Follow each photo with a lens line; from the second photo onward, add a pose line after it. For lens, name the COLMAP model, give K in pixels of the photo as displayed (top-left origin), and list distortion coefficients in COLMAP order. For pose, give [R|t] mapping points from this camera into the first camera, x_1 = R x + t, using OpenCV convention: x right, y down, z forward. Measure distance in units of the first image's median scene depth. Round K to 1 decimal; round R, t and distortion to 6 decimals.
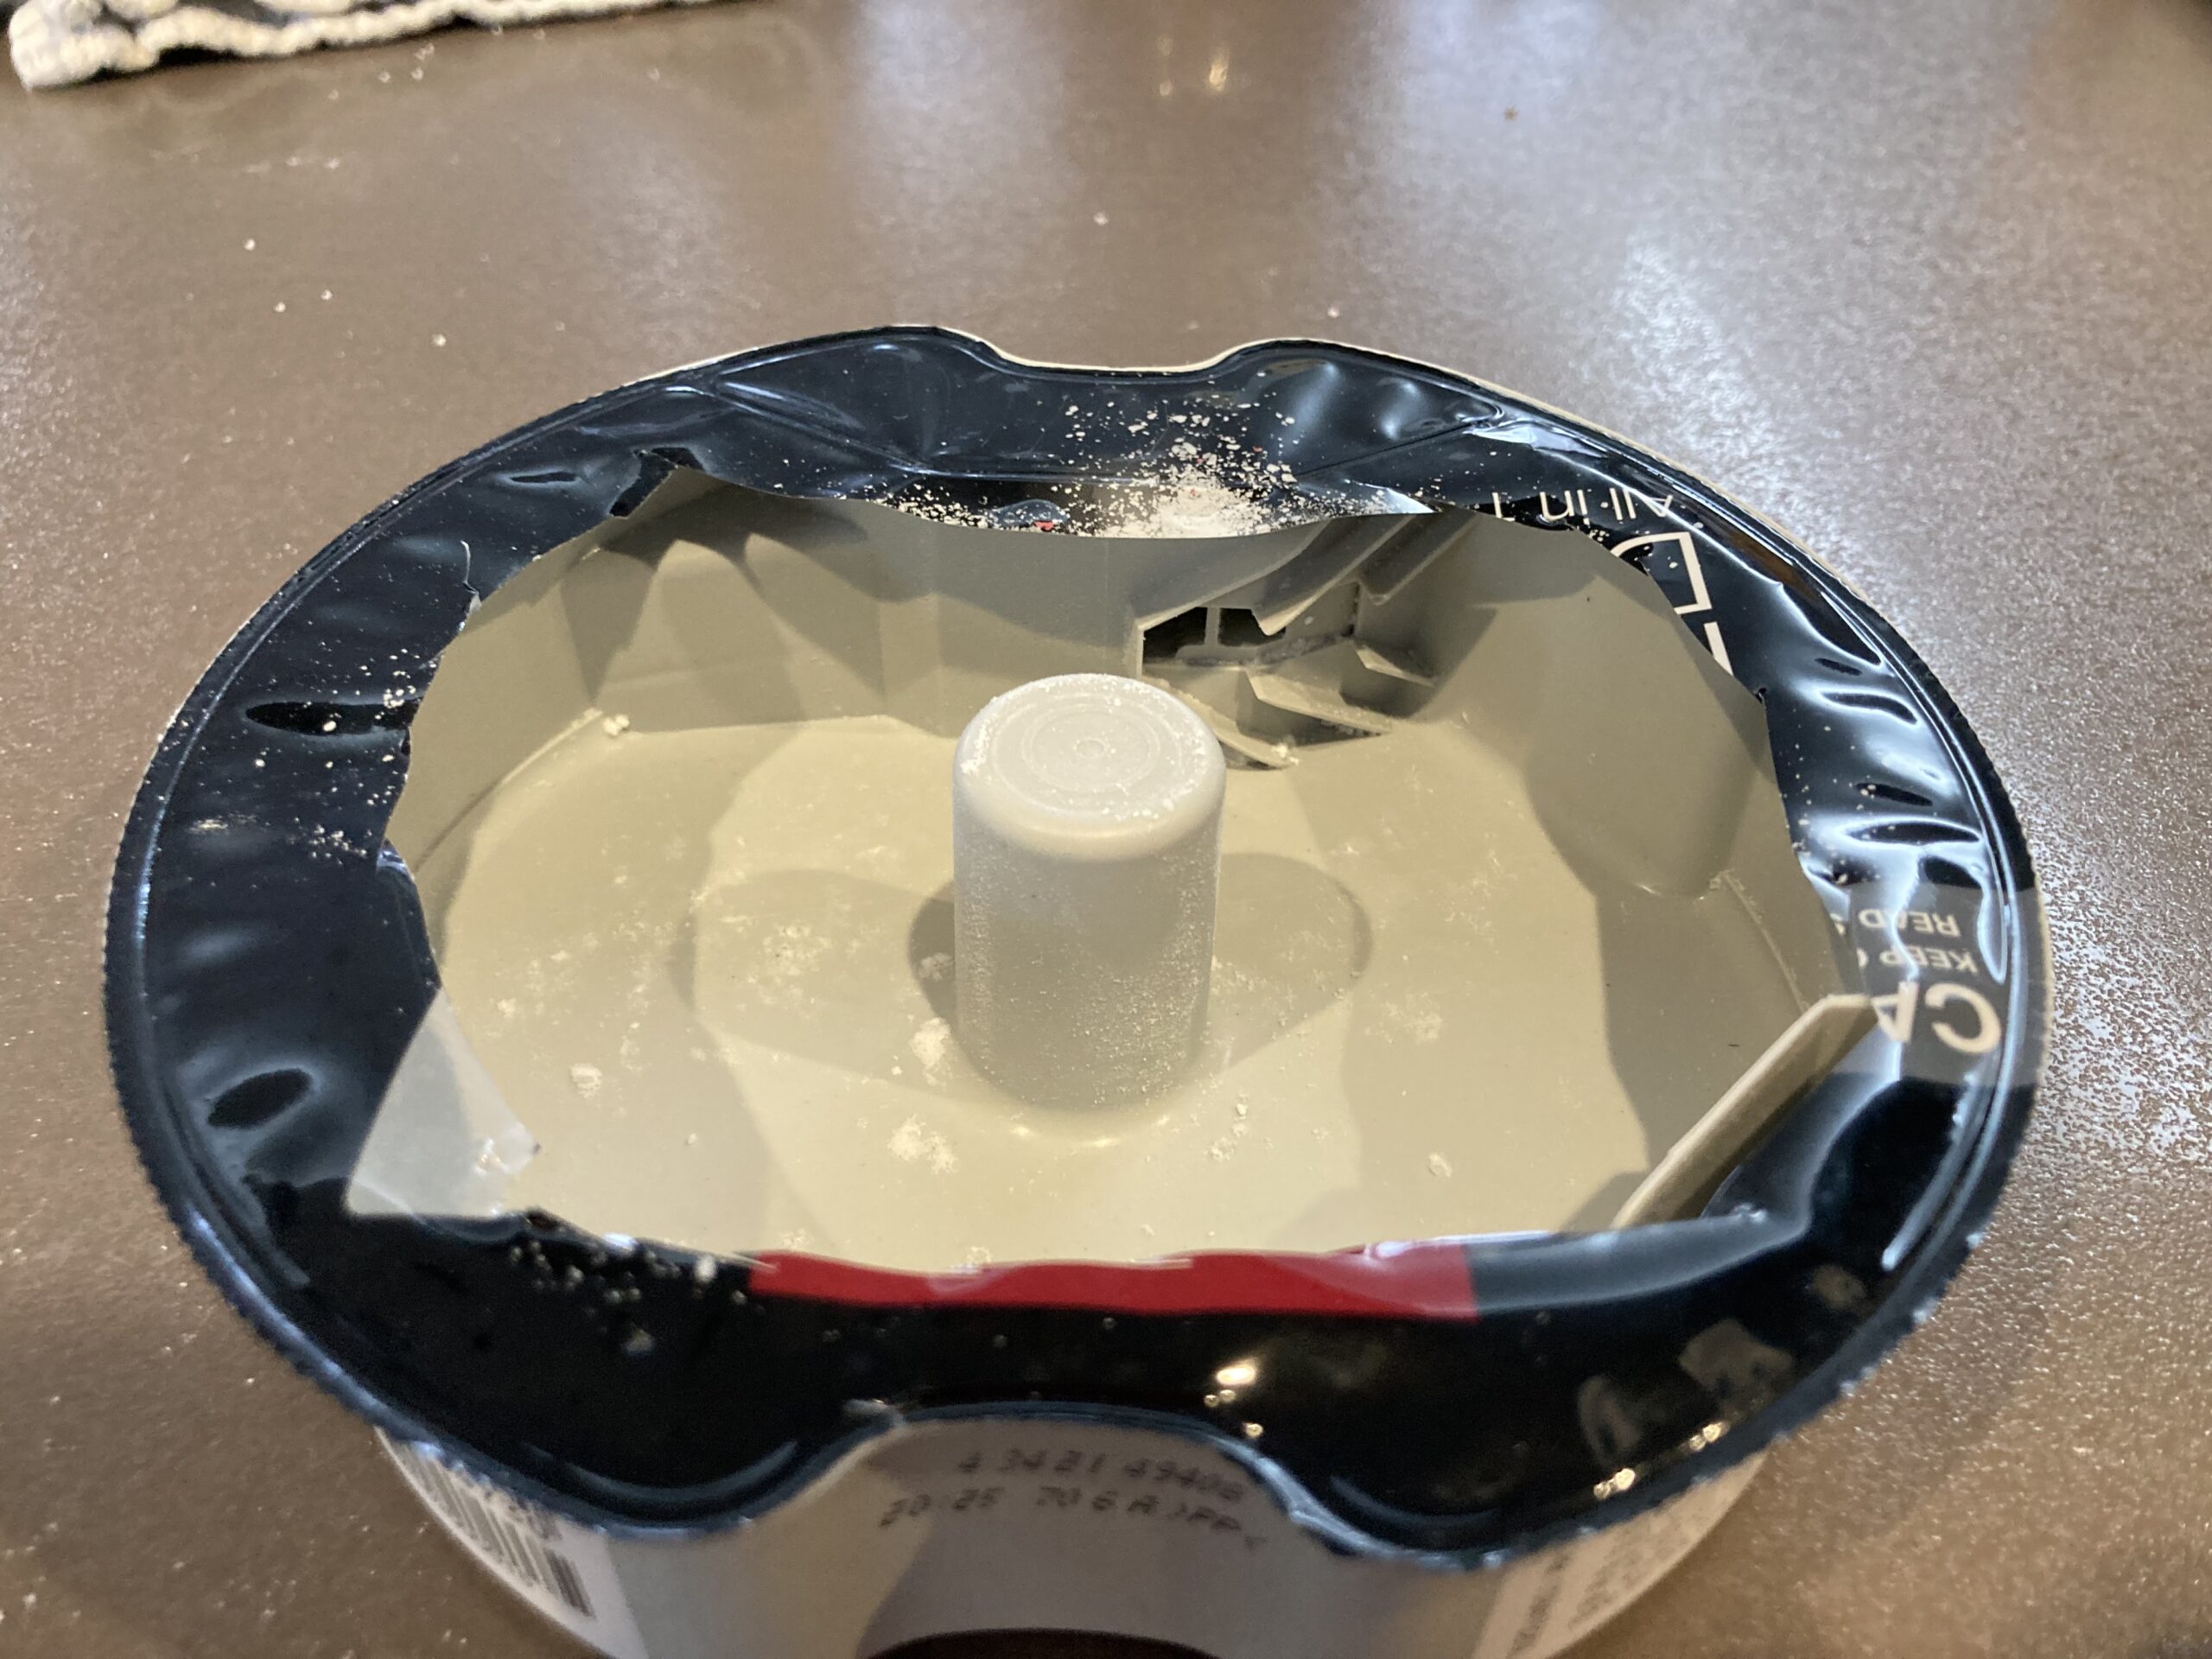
lens RADIAL K [[1786.4, 0, 1189.9], [0, 1786.4, 915.5], [0, 0, 1]] dist [0.045953, -0.013426]
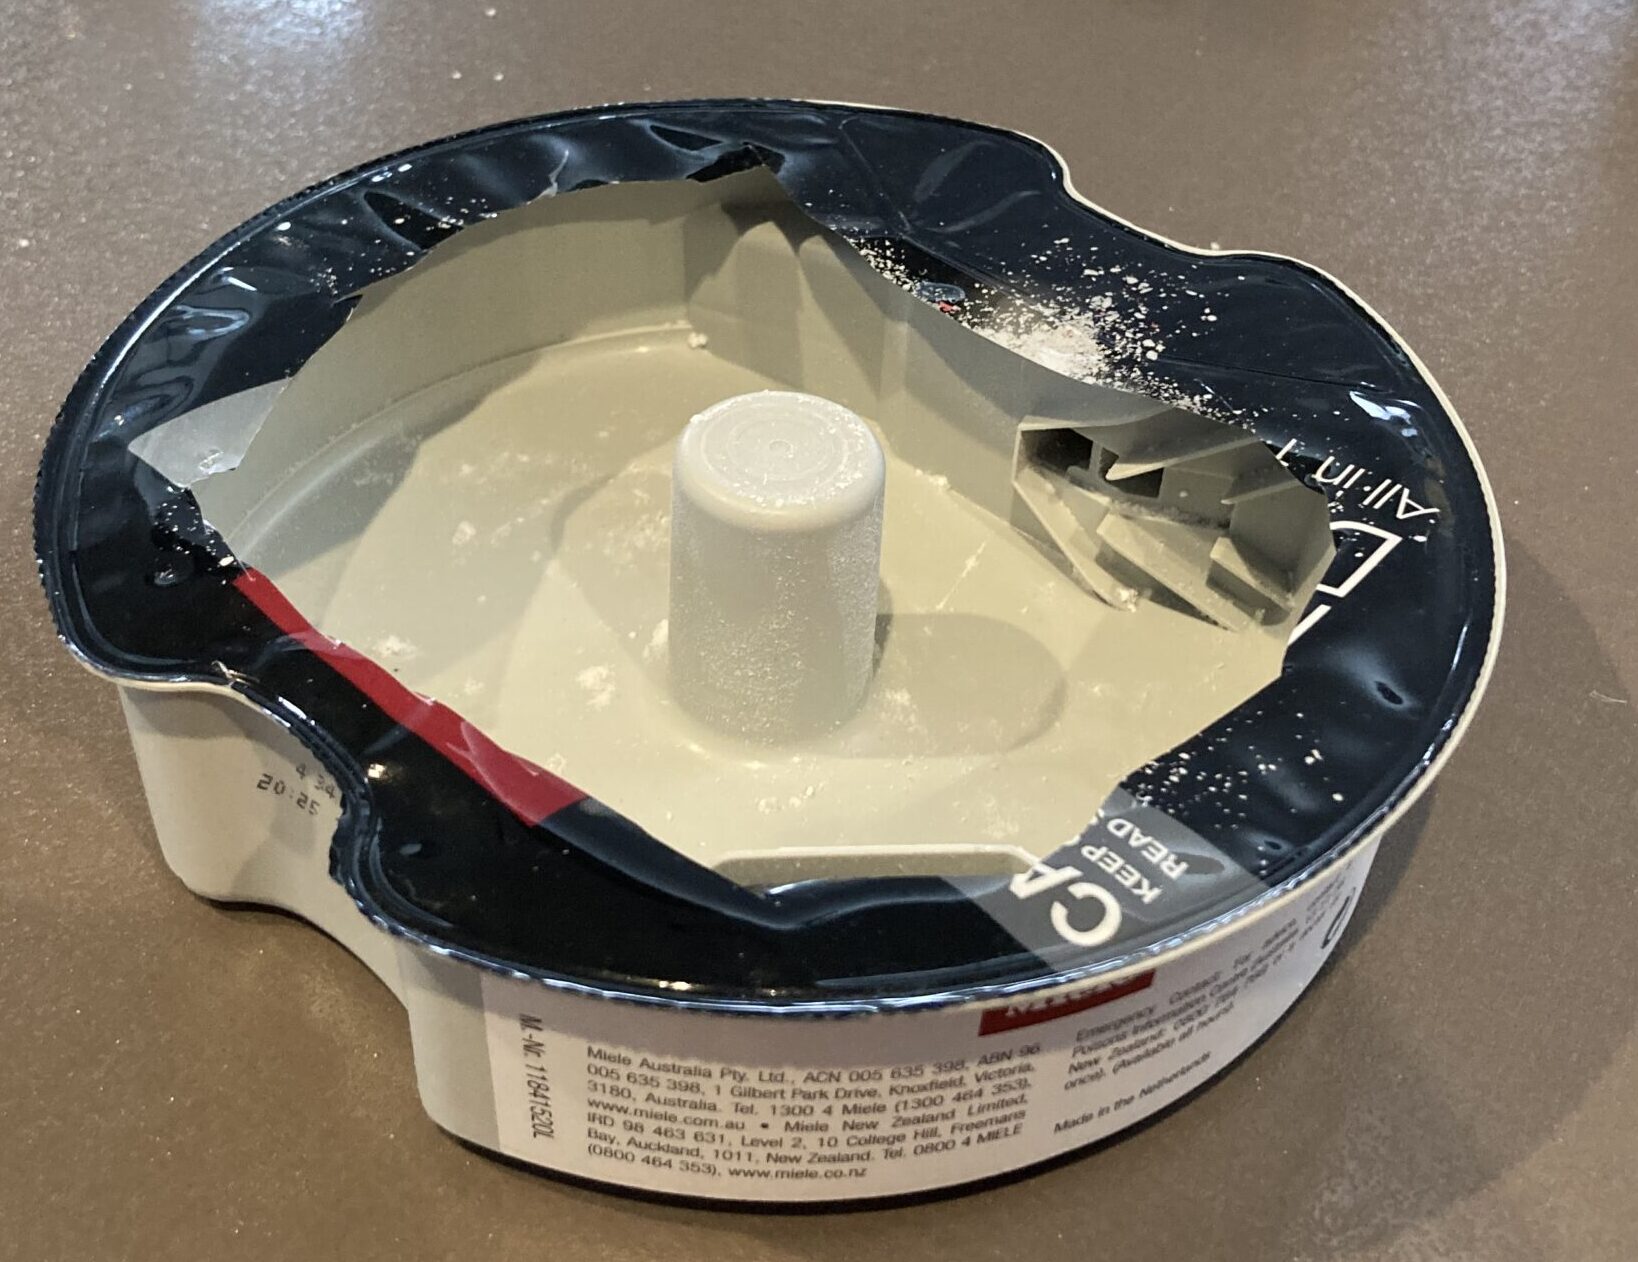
lens RADIAL K [[2000.8, 0, 818.6], [0, 2000.8, 632.6], [0, 0, 1]] dist [0.058085, 0.000000]
pose [[0.743149, 0.456553, -0.489172, 0.614796], [-0.486904, 0.870426, 0.072680, -0.081220], [0.458970, 0.184168, 0.869154, -0.180344]]
